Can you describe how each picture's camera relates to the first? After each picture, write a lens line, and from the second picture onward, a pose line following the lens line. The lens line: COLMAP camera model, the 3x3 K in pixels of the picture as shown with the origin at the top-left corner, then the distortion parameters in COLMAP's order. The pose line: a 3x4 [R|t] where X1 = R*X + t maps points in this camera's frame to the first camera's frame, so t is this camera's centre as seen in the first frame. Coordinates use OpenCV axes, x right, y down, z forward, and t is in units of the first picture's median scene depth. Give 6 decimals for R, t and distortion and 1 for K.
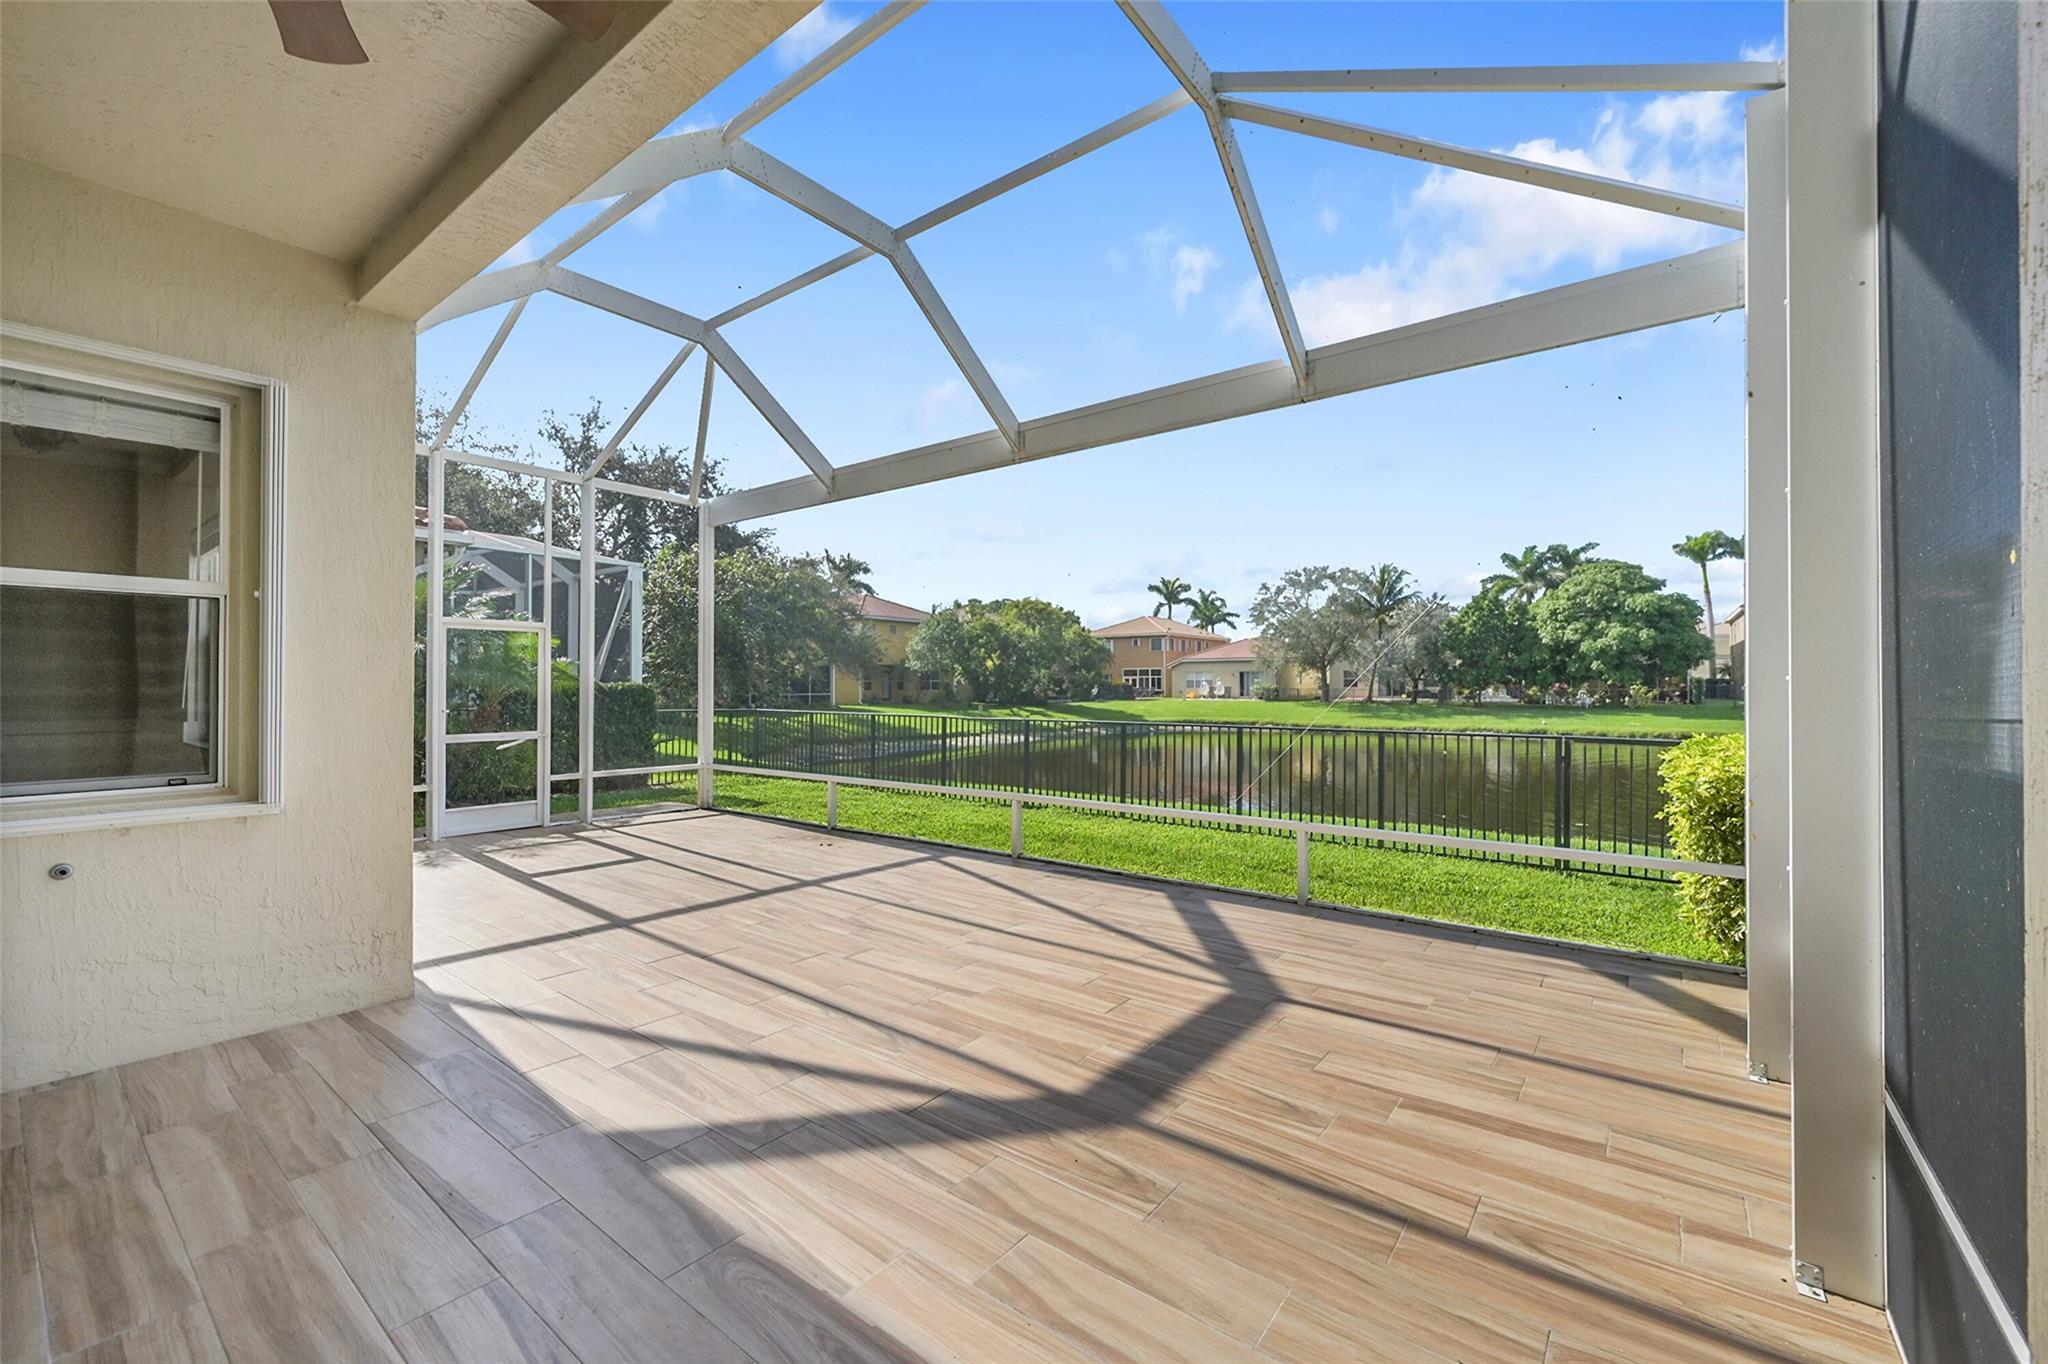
lens RADIAL K [[823.5, 0, 1033.0], [0, 823.5, 687.0], [0, 0, 1]] dist [0.002968, 0.000243]
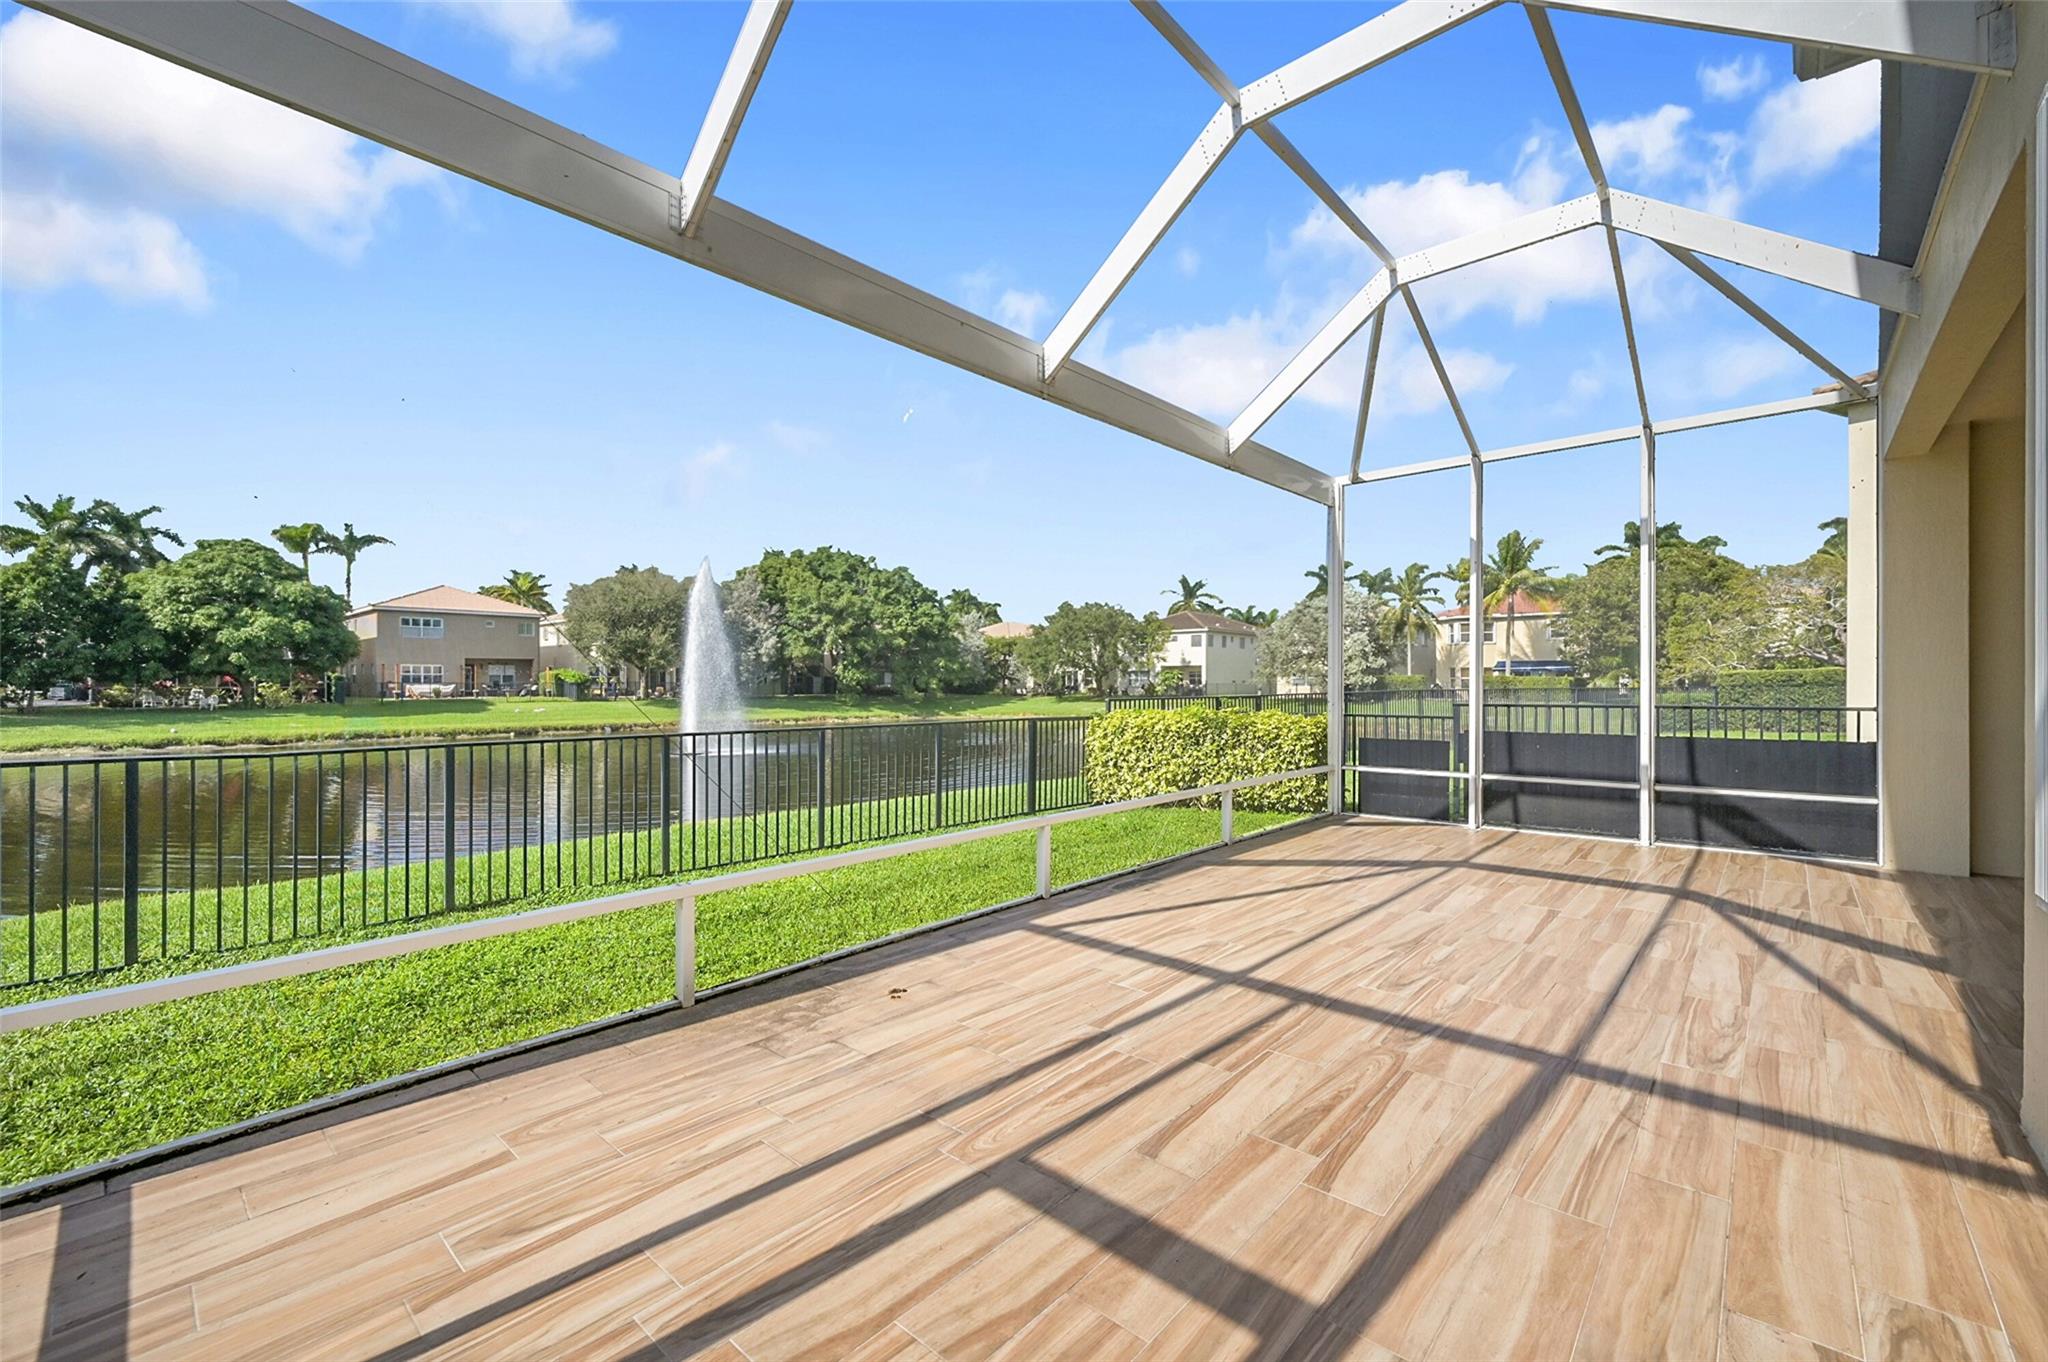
lens RADIAL K [[823.5, 0, 1033.0], [0, 823.5, 686.0], [0, 0, 1]] dist [0.002968, 0.000243]
pose [[0.083621, -0.003806, 0.996490, -0.096187], [0.002604, 0.999990, 0.003600, 0.000369], [-0.996494, 0.002294, 0.083630, 0.113142]]
